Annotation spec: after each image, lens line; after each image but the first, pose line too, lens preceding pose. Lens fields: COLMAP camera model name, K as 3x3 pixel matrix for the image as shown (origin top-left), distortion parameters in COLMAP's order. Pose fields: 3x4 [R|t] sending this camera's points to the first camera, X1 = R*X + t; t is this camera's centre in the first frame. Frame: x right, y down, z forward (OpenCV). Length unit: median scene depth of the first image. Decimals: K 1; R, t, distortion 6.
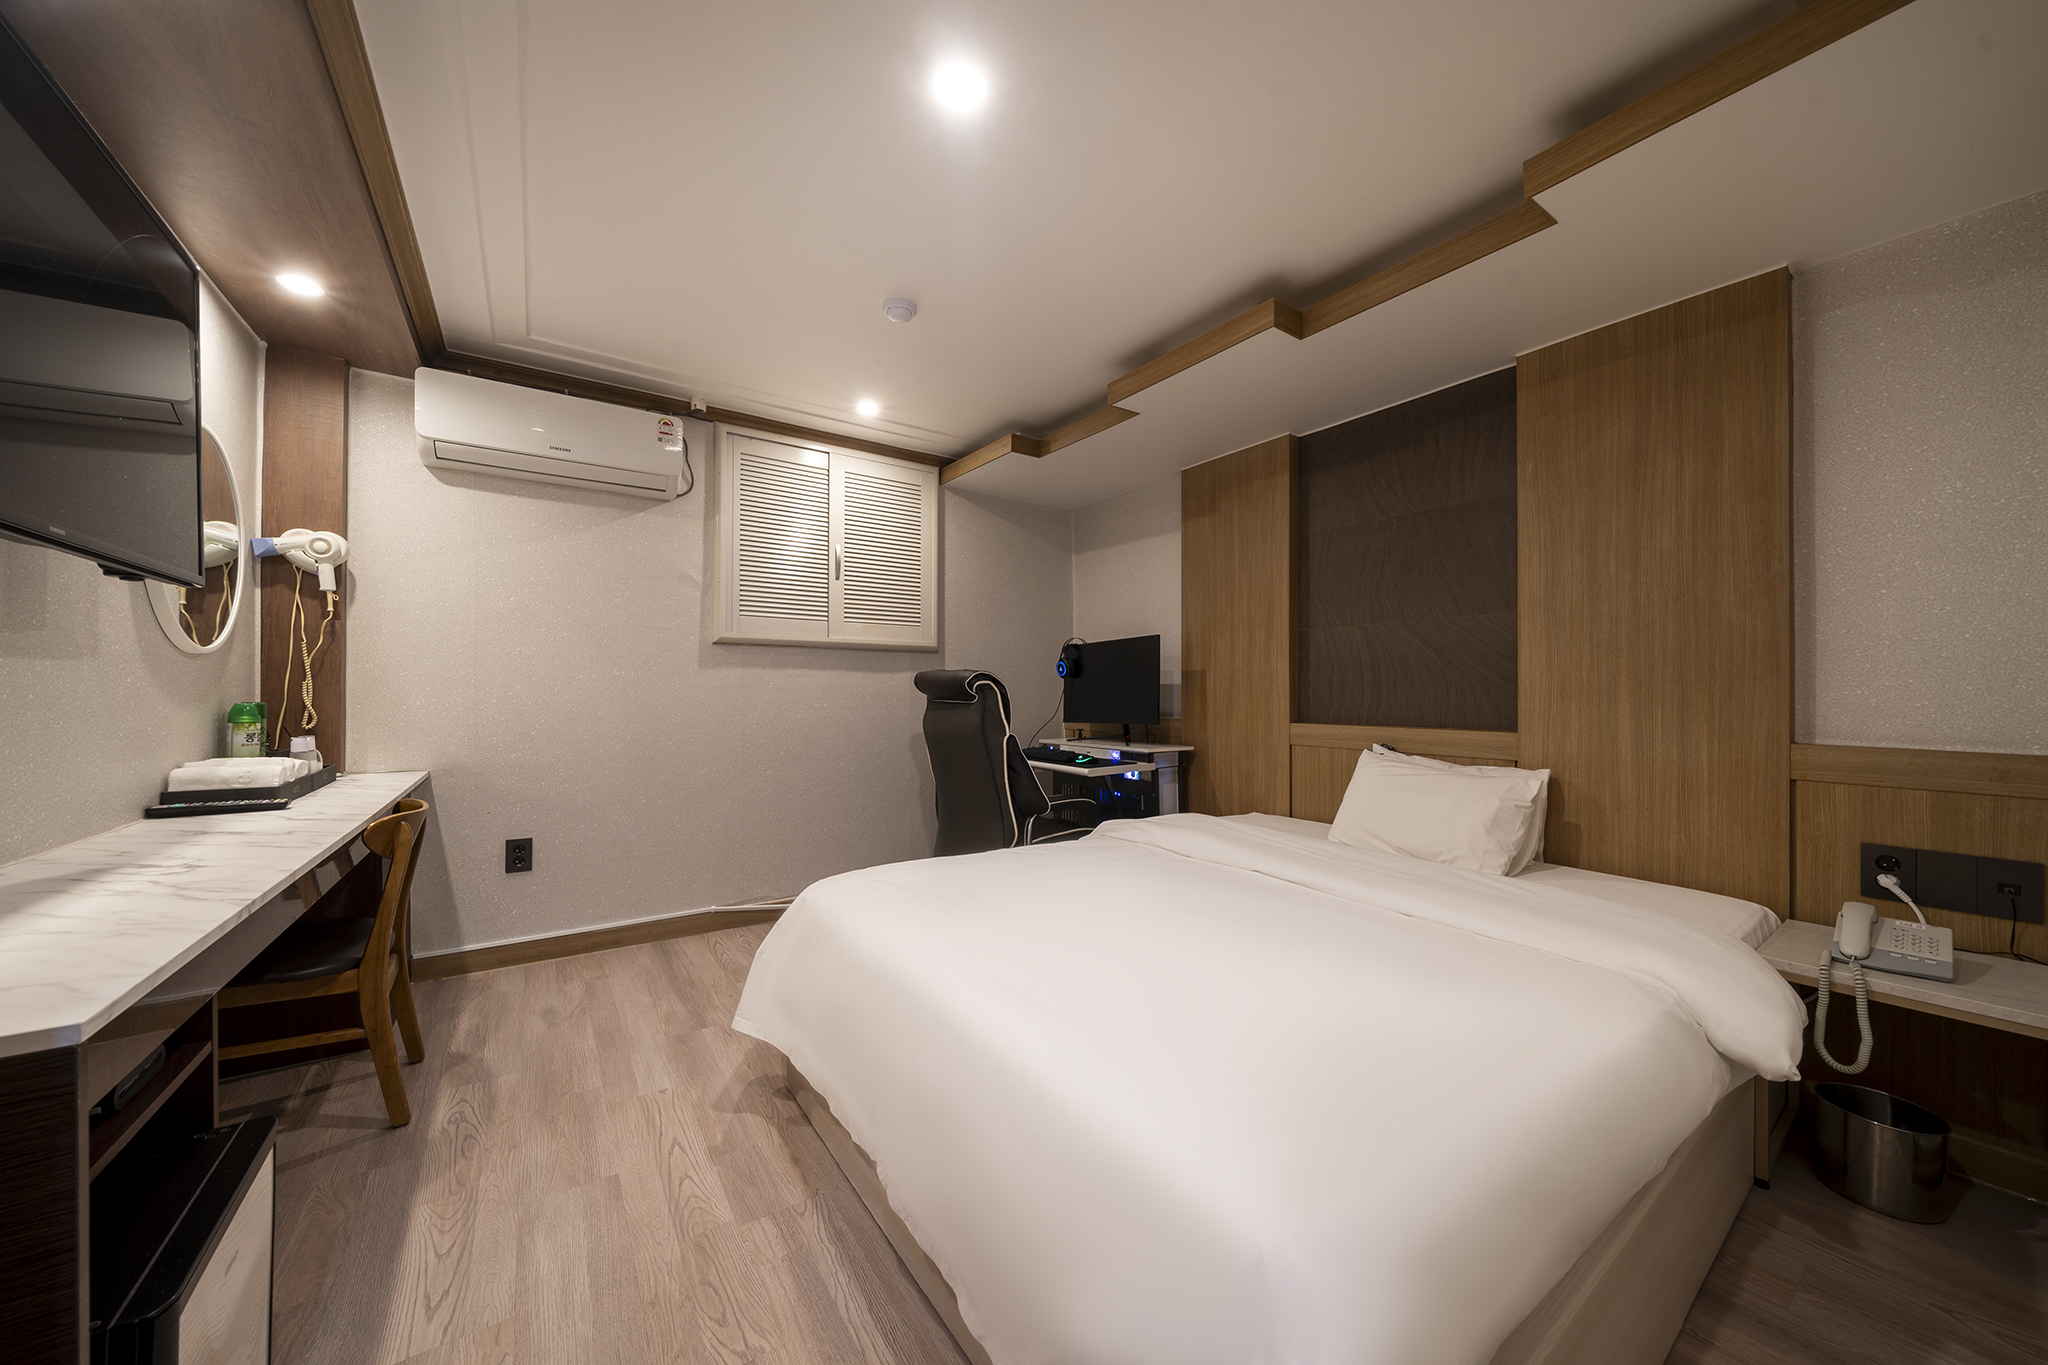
lens RADIAL K [[710.2, 0, 1012.3], [0, 710.2, 687.1], [0, 0, 1]] dist [-0.003204, -0.000994]
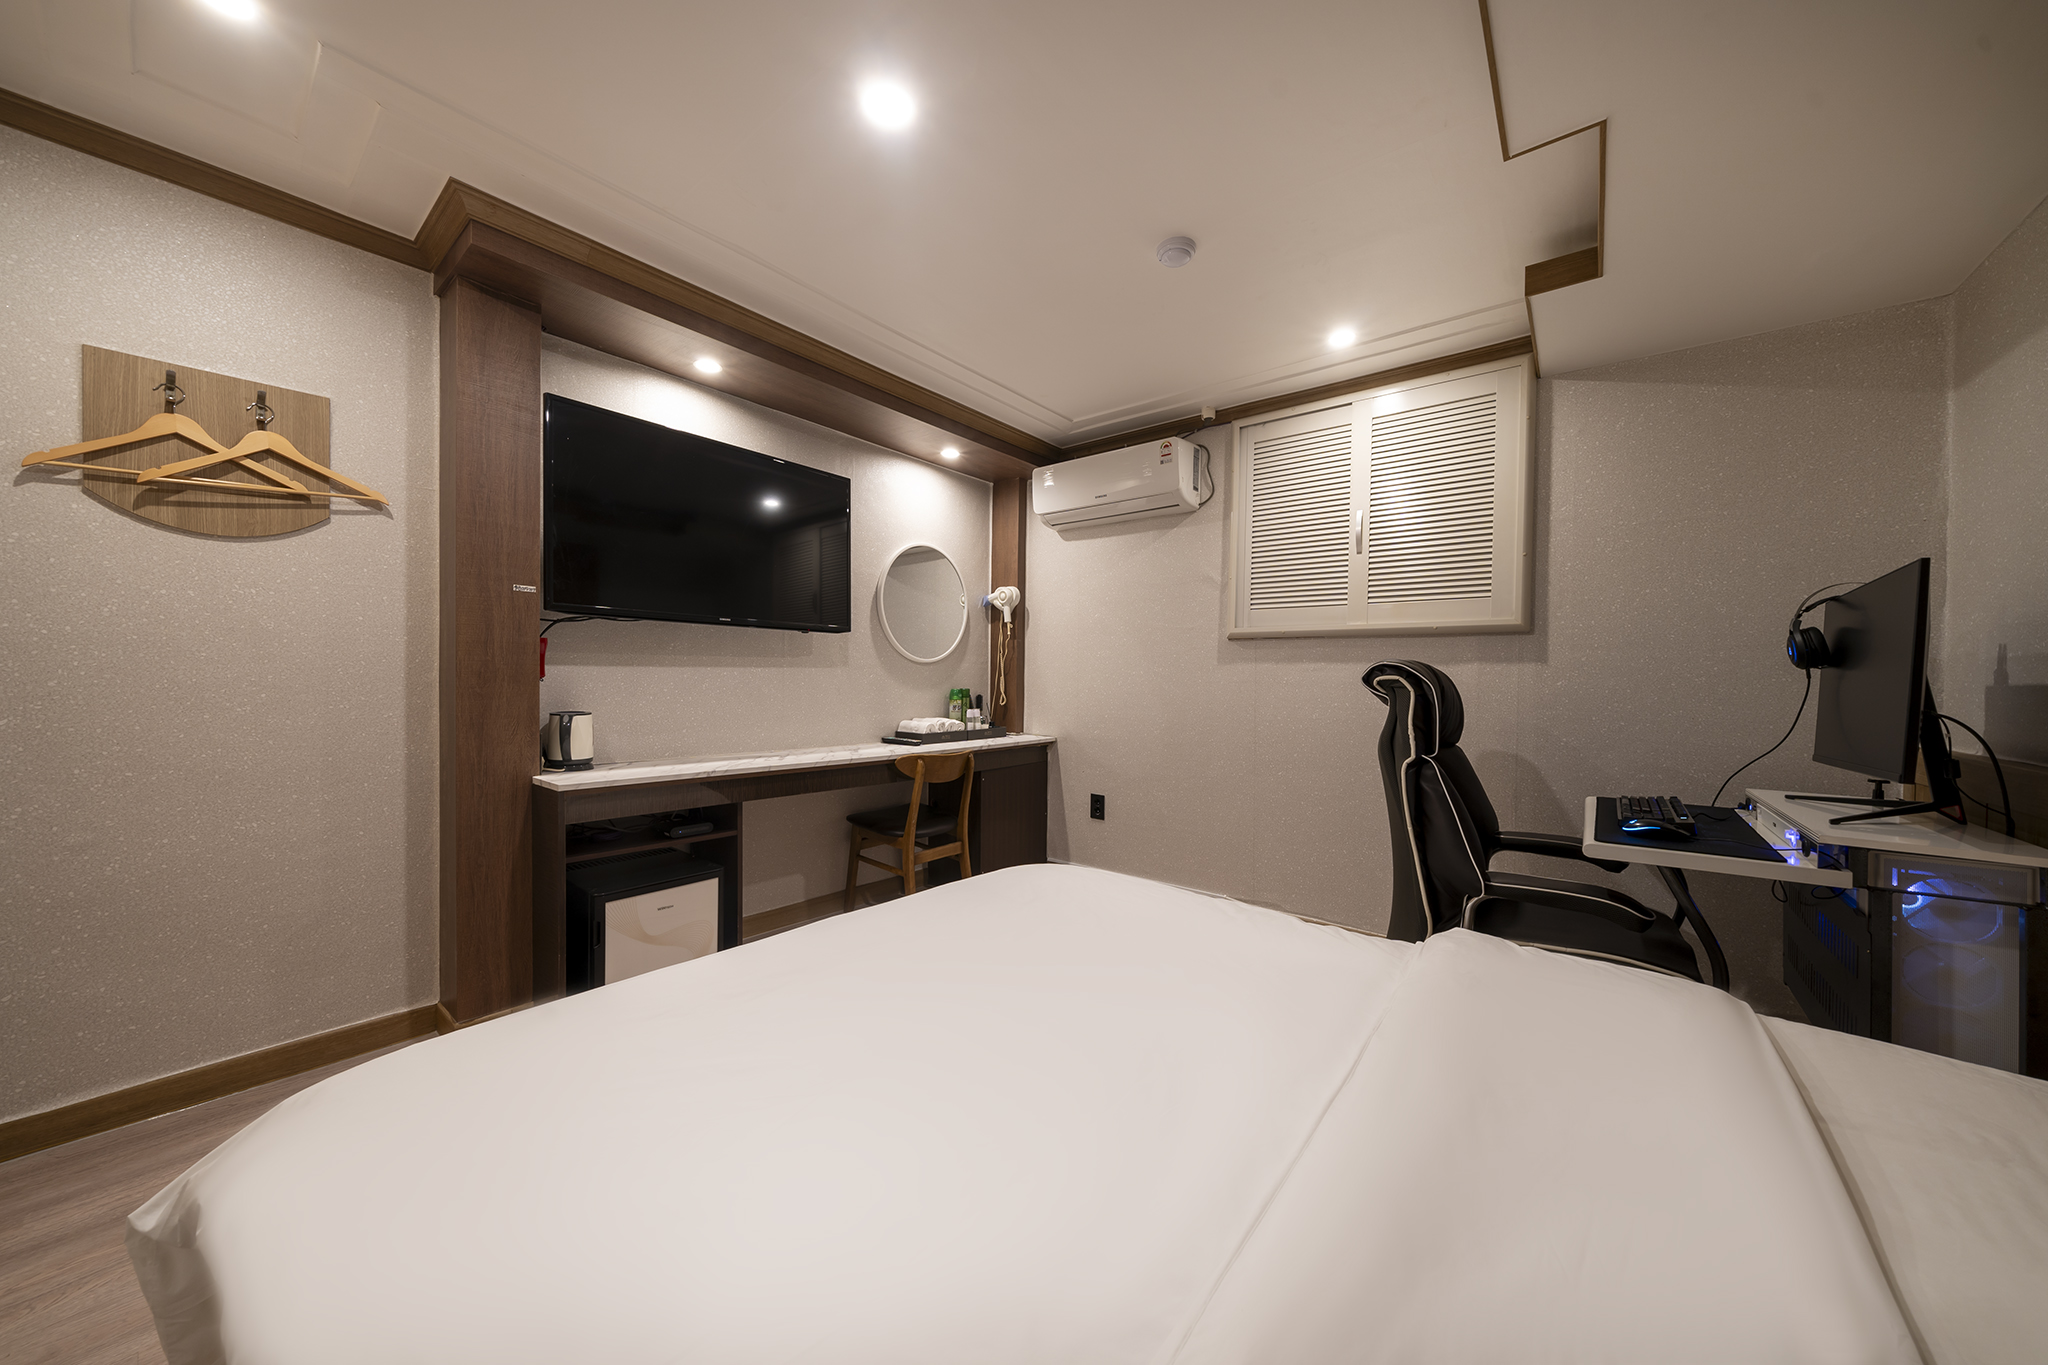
lens RADIAL K [[710.2, 0, 1034.3], [0, 710.2, 690.0], [0, 0, 1]] dist [-0.003204, -0.000994]
pose [[0.278479, 0.015570, -0.960316, 0.489907], [-0.006759, 0.999876, 0.014251, -0.001601], [0.960418, 0.002522, 0.278550, 0.448684]]
